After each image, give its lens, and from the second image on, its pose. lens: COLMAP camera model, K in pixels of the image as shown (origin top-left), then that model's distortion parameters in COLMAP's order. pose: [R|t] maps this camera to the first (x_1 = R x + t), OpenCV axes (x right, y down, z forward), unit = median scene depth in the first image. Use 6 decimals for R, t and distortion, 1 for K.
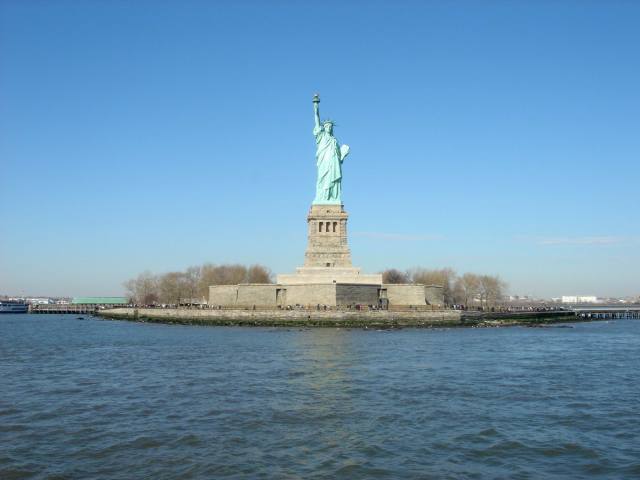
lens RADIAL K [[744.5, 0, 320.0], [0, 744.5, 240.0], [0, 0, 1]] dist [-0.153339, 0.032785]
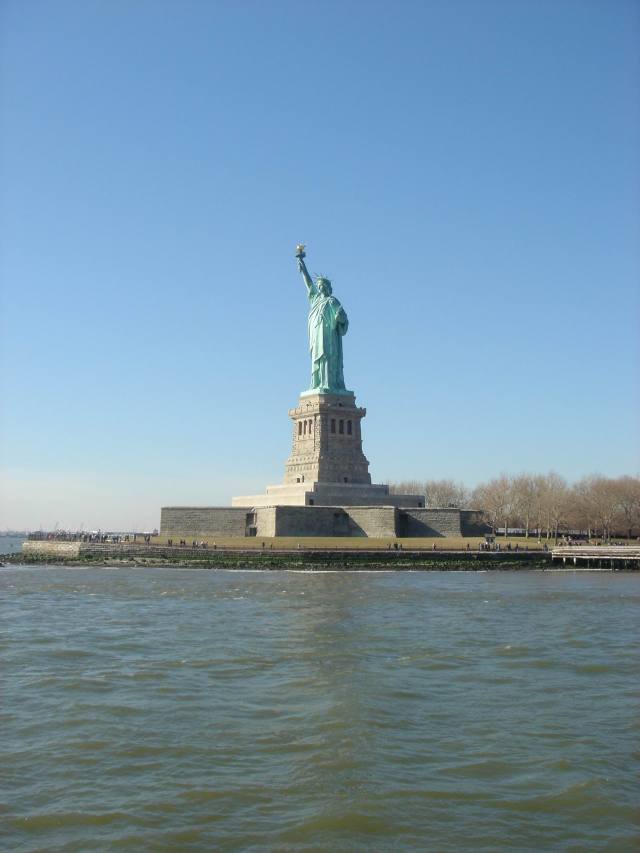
lens RADIAL K [[992.3, 0, 320.0], [0, 992.3, 426.5], [0, 0, 1]] dist [-0.153339, 0.032785]
pose [[0.532132, -0.095396, -0.841270, 0.815078], [0.071407, 0.995149, -0.067678, 0.046876], [0.843645, -0.024059, 0.536362, 0.502589]]
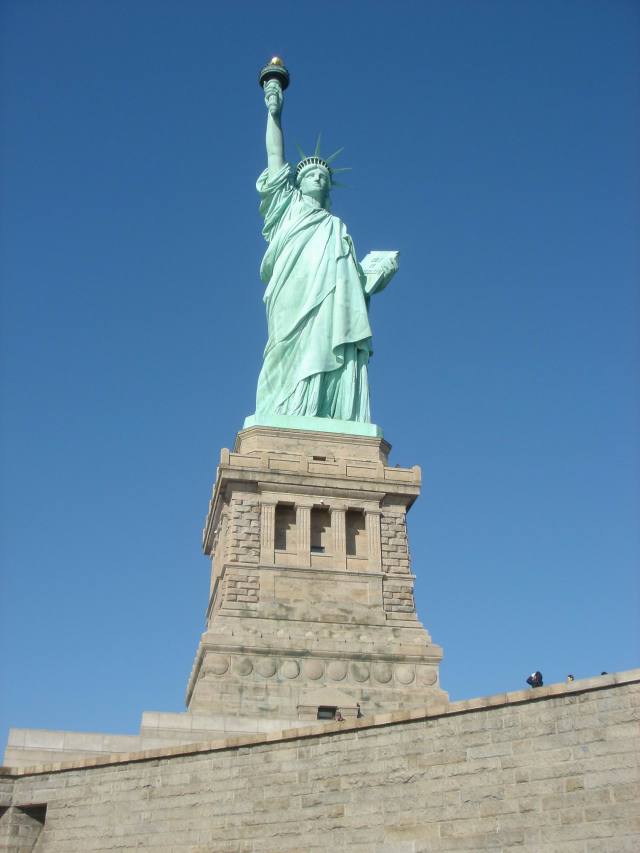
lens RADIAL K [[992.3, 0, 320.0], [0, 992.3, 426.5], [0, 0, 1]] dist [-0.153339, 0.032785]
pose [[0.989121, 0.072408, 0.128052, -0.024393], [-0.010616, 0.903339, -0.428796, 0.069178], [-0.146722, 0.422772, 0.894280, 0.756748]]
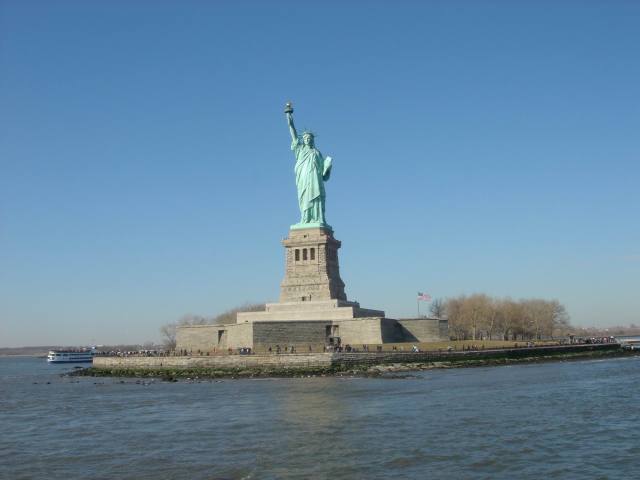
lens RADIAL K [[744.5, 0, 320.0], [0, 744.5, 240.0], [0, 0, 1]] dist [-0.153339, 0.032785]
pose [[0.928412, -0.084569, -0.361799, 0.336439], [0.067155, 0.995909, -0.060463, 0.018765], [0.365432, 0.031838, 0.930293, 0.211694]]
